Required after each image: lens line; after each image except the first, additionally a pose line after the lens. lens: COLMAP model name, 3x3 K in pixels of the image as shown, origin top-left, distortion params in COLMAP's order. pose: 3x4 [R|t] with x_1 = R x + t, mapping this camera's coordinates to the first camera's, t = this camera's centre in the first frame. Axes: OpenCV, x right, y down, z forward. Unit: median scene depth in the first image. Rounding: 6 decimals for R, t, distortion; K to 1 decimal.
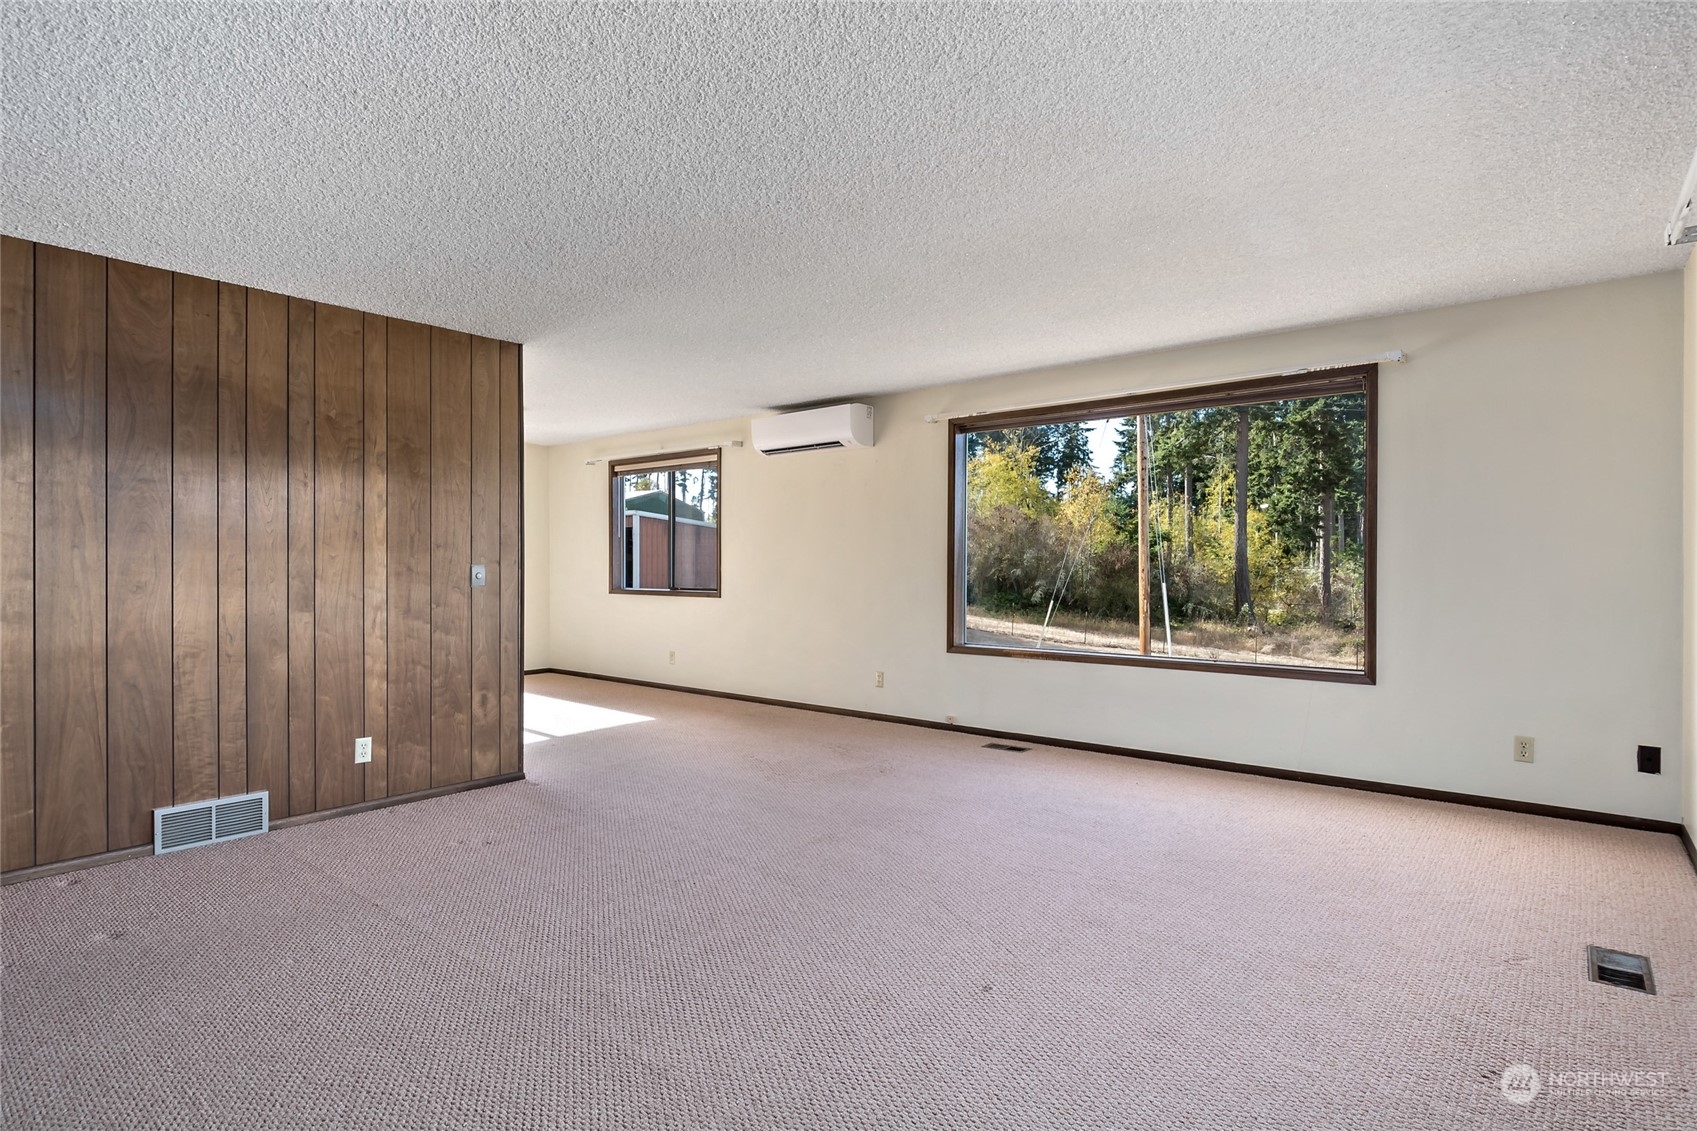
lens RADIAL K [[884.6, 0, 861.9], [0, 884.6, 564.4], [0, 0, 1]] dist [-0.000349, 0.003301]
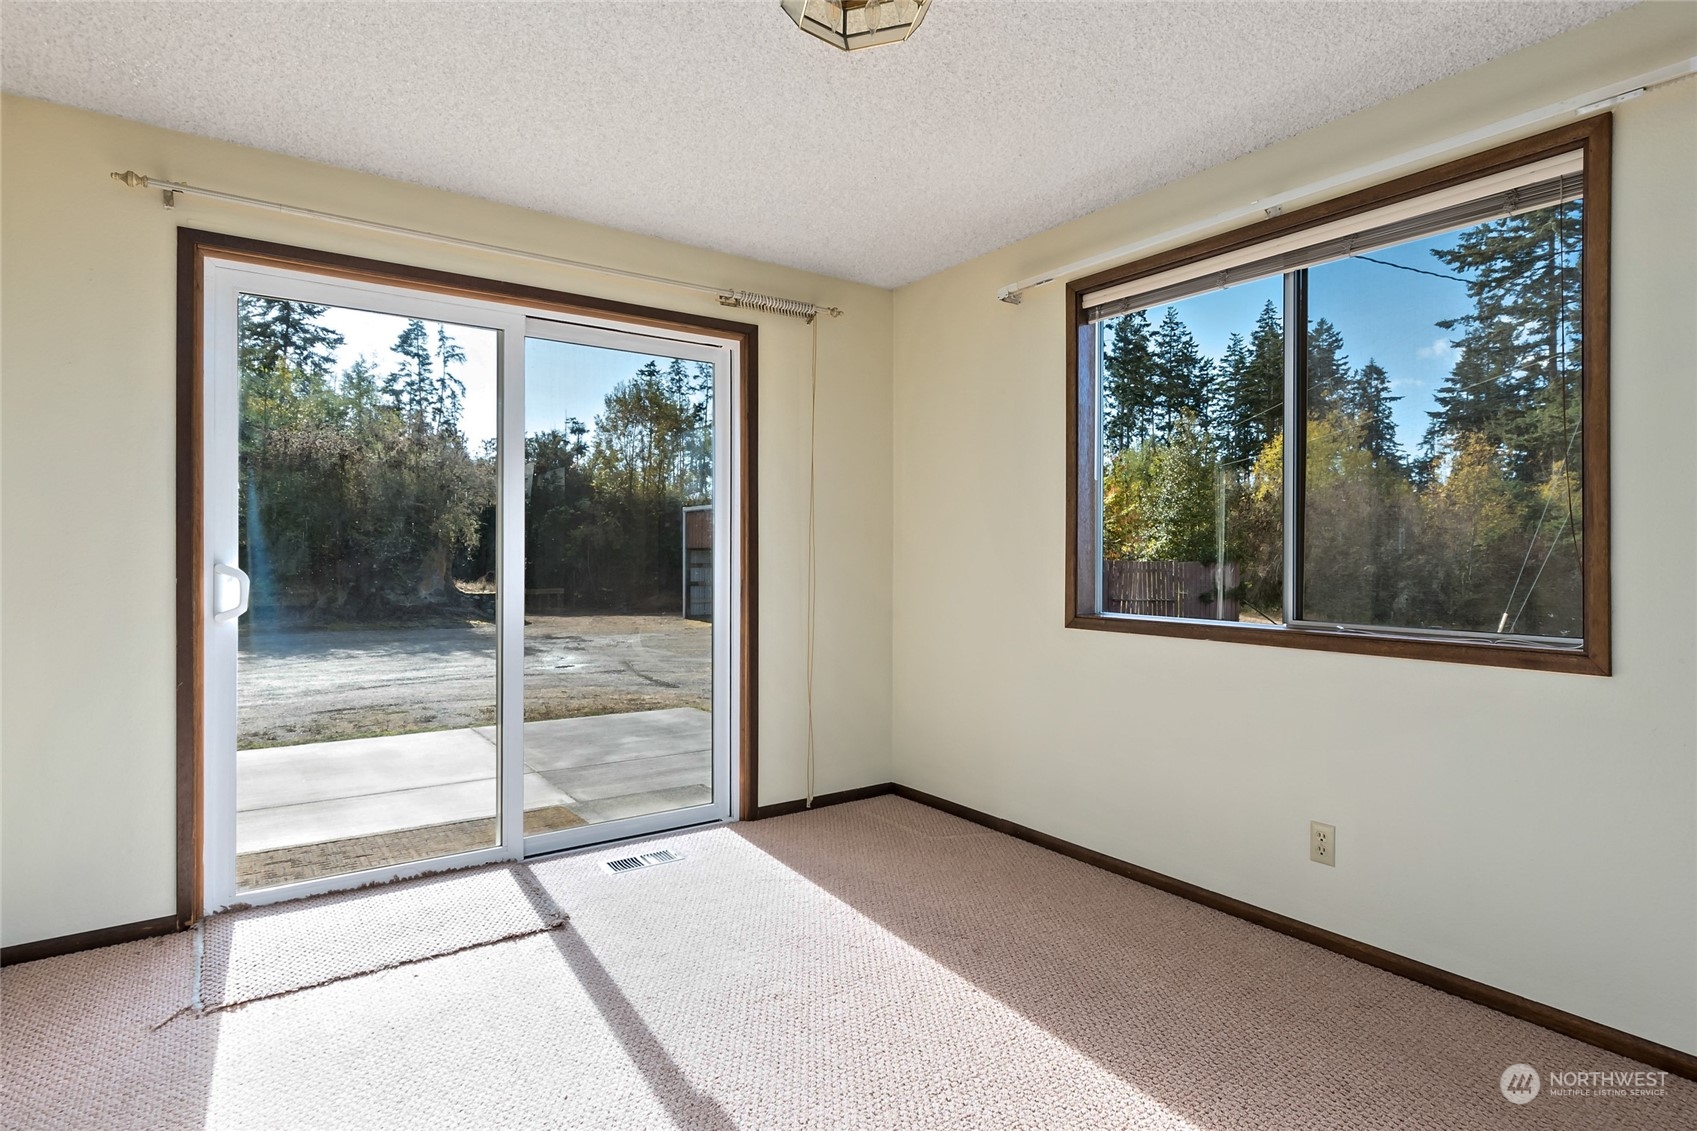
lens RADIAL K [[884.6, 0, 862.9], [0, 884.6, 559.4], [0, 0, 1]] dist [-0.000349, 0.003301]
pose [[0.973405, 0.005678, -0.229023, -0.275362], [-0.005593, 0.999984, 0.001022, 0.003329], [0.229025, 0.000286, 0.973421, 0.589511]]
